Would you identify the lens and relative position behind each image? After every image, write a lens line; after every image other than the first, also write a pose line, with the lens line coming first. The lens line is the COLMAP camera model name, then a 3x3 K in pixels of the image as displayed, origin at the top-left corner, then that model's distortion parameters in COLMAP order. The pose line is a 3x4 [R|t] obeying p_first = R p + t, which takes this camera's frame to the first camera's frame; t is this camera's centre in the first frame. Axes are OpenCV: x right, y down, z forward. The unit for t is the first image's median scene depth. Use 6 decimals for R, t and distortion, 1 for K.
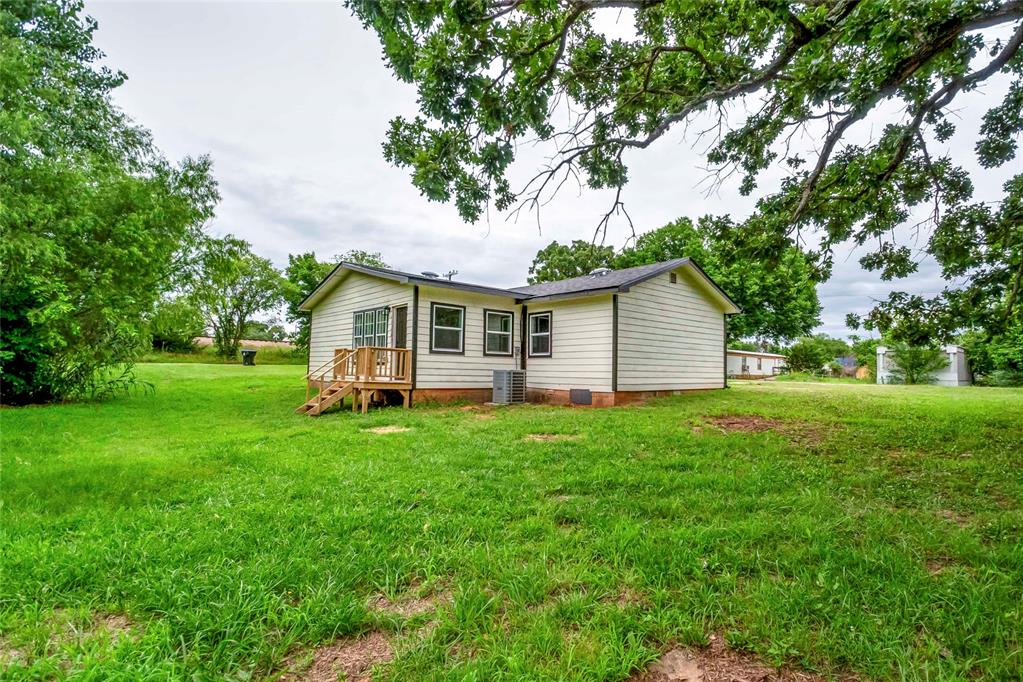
lens RADIAL K [[475.4, 0, 527.7], [0, 475.4, 343.9], [0, 0, 1]] dist [0.001537, -0.016858]
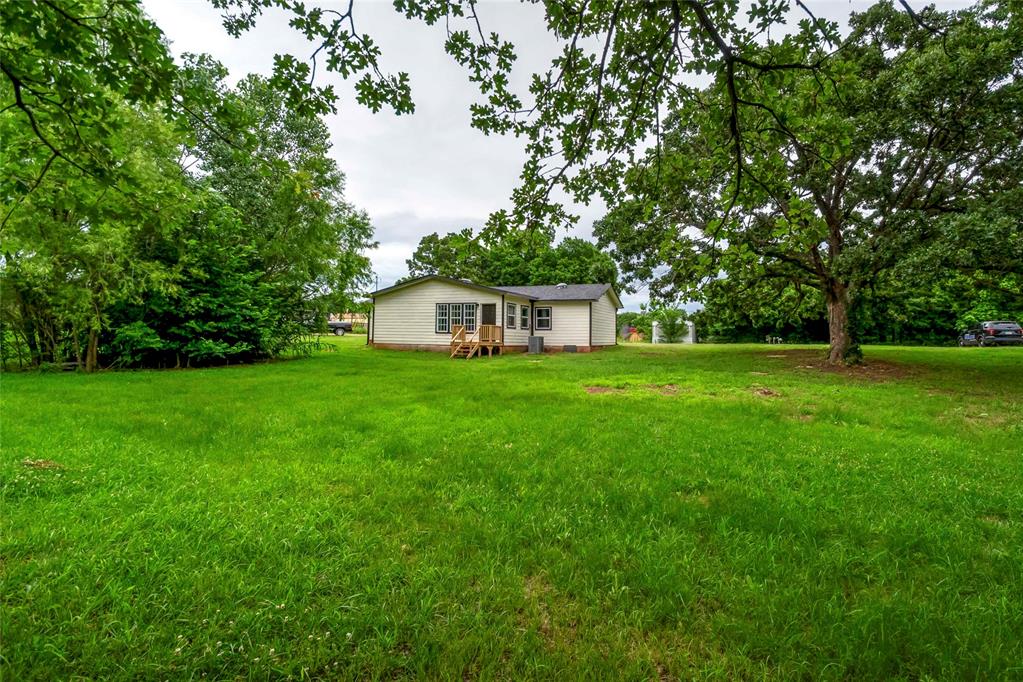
lens RADIAL K [[453.0, 0, 507.5], [0, 453.0, 351.3], [0, 0, 1]] dist [0.000458, -0.000126]
pose [[0.925303, -0.015878, 0.378896, -0.821757], [-0.018459, 0.996053, 0.086819, -0.044714], [-0.378779, -0.087328, 0.921358, -0.699997]]
